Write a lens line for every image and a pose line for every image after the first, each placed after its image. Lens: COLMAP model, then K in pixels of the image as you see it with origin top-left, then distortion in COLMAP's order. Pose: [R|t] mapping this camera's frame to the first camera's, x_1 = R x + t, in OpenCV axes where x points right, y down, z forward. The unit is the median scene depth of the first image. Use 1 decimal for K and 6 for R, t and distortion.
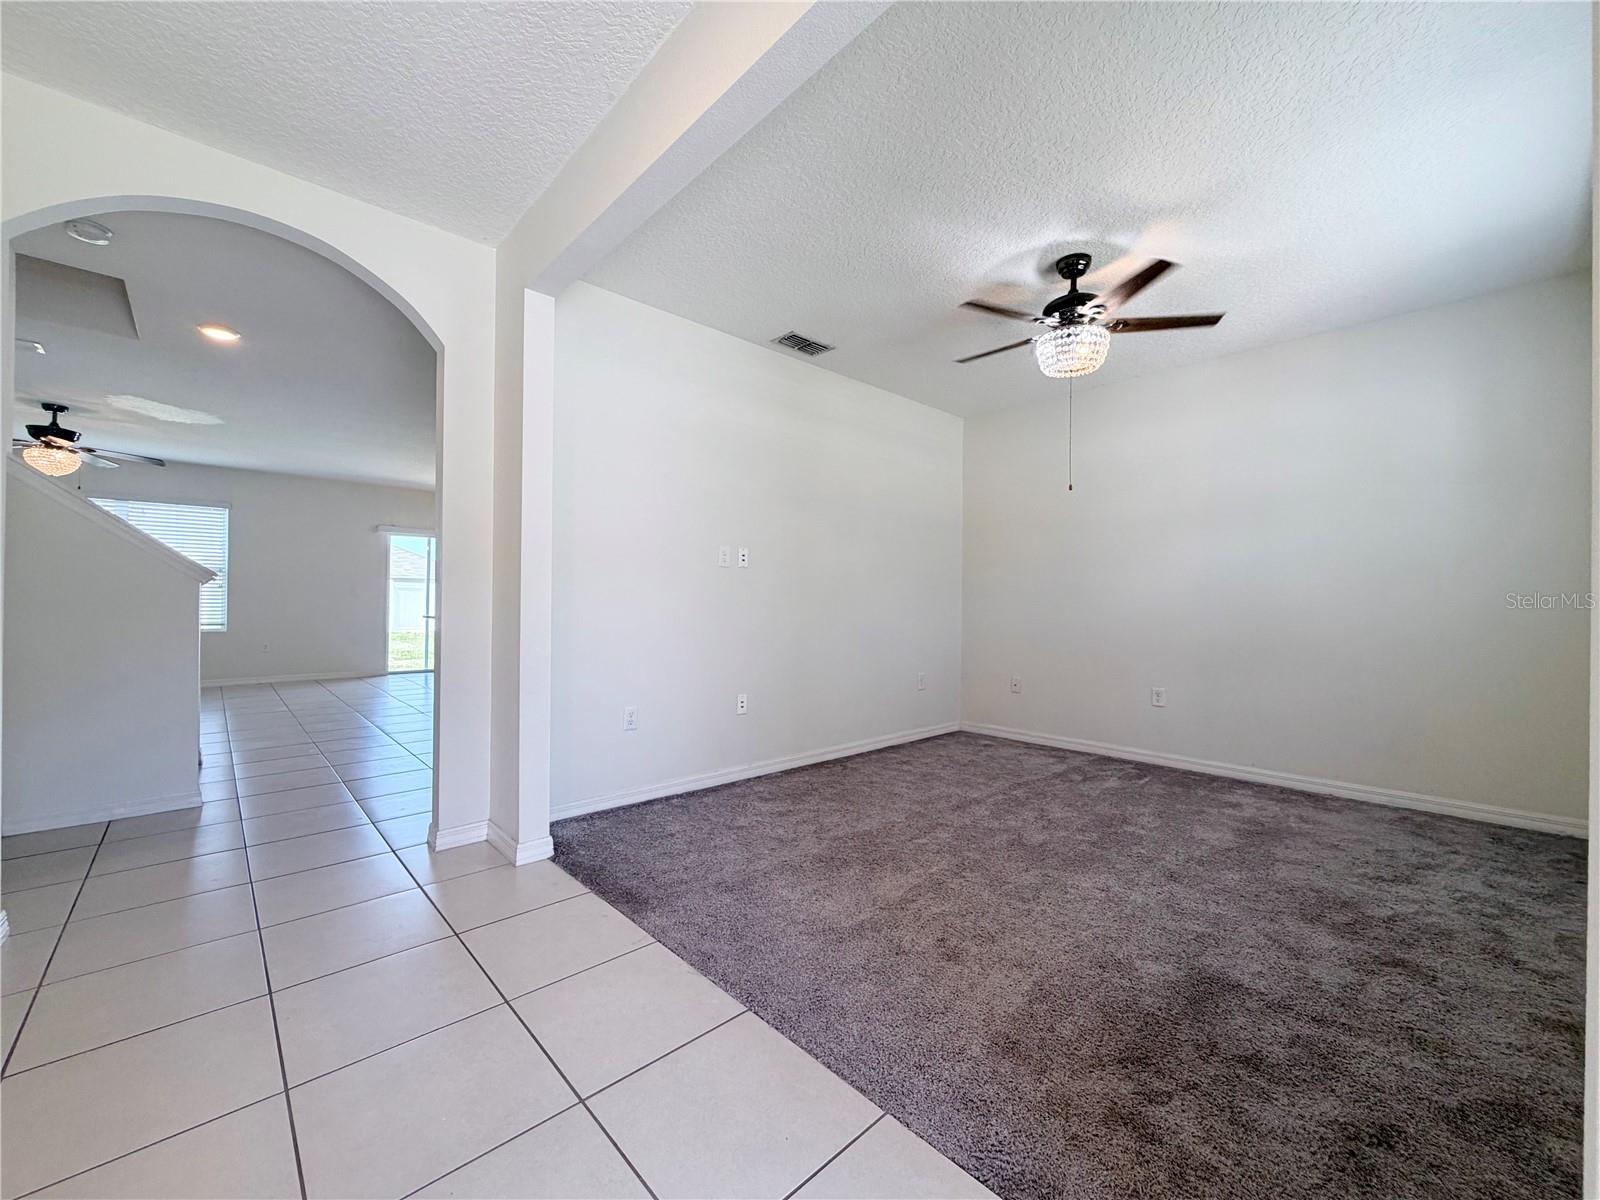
lens RADIAL K [[641.5, 0, 800.0], [0, 641.5, 600.0], [0, 0, 1]] dist [-0.000794, 0.000086]
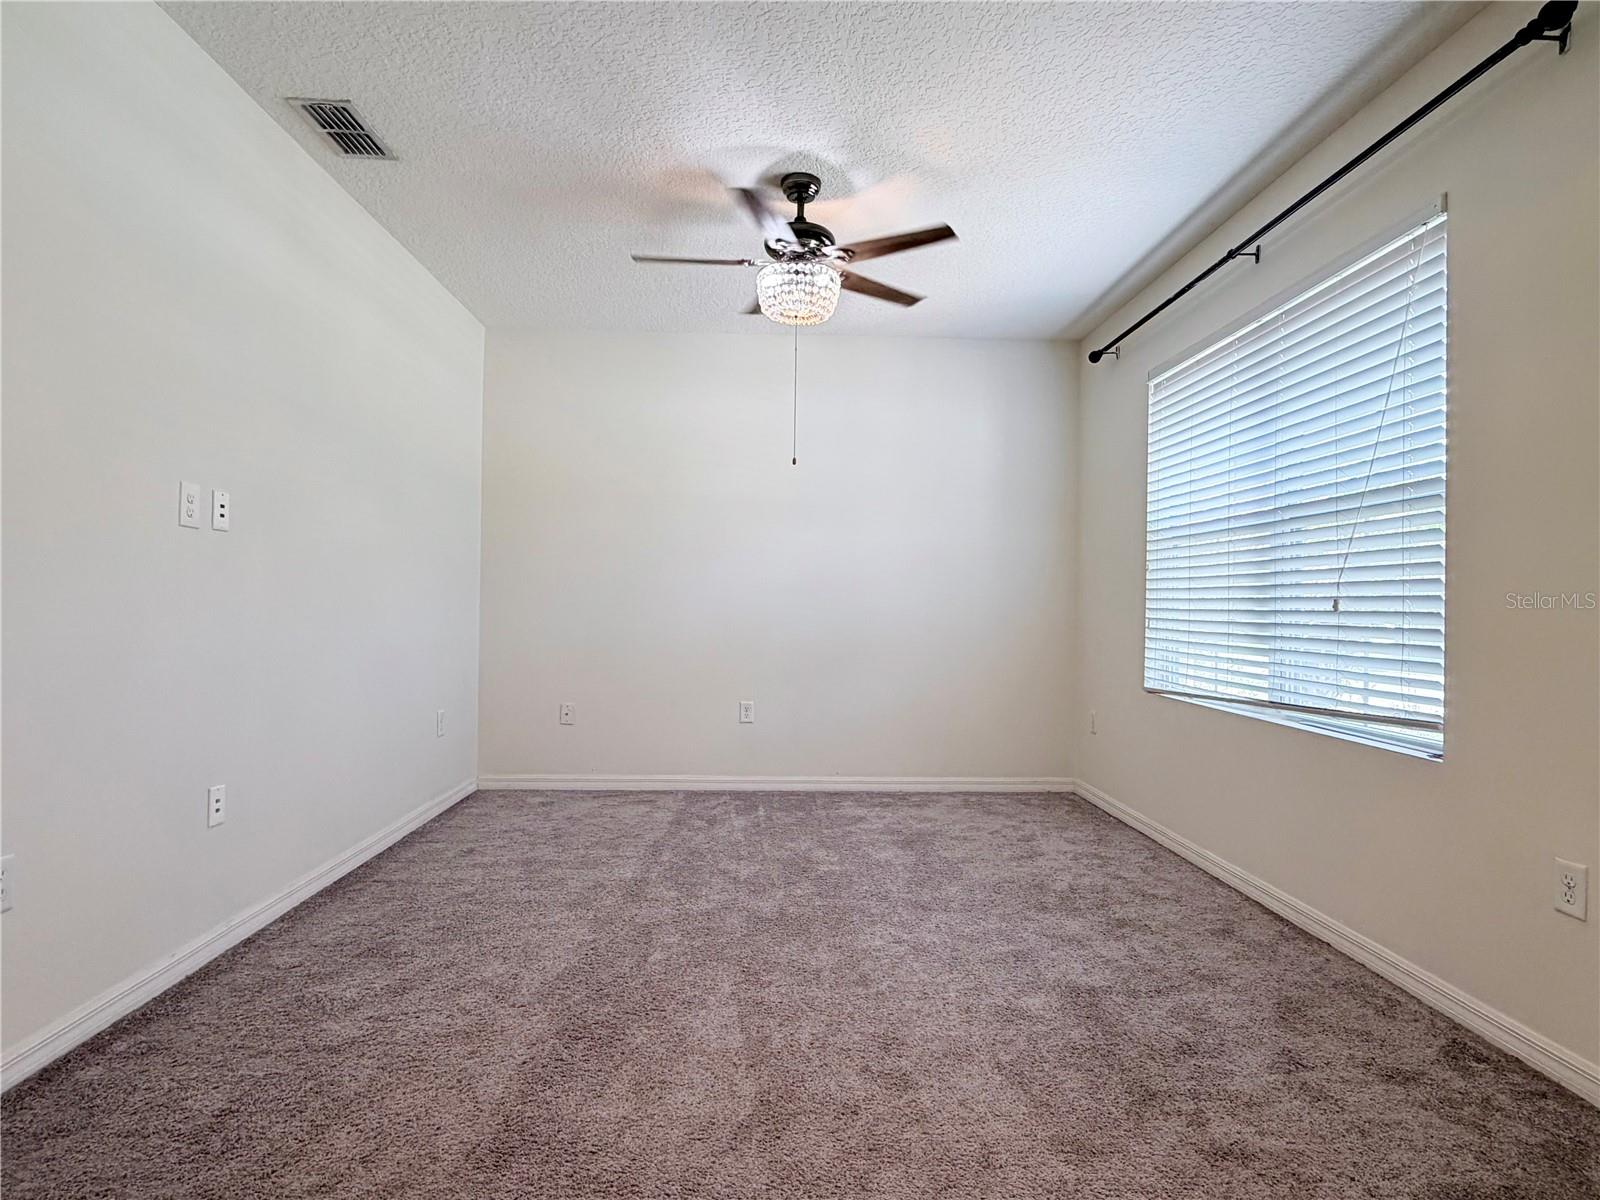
lens RADIAL K [[859.7, 0, 800.0], [0, 859.7, 600.0], [0, 0, 1]] dist [-0.002701, 0.000995]
pose [[0.649624, 0.003978, 0.760246, -0.400250], [-0.011321, 0.999926, 0.004442, -0.005917], [-0.760172, -0.011492, 0.649621, 0.298198]]
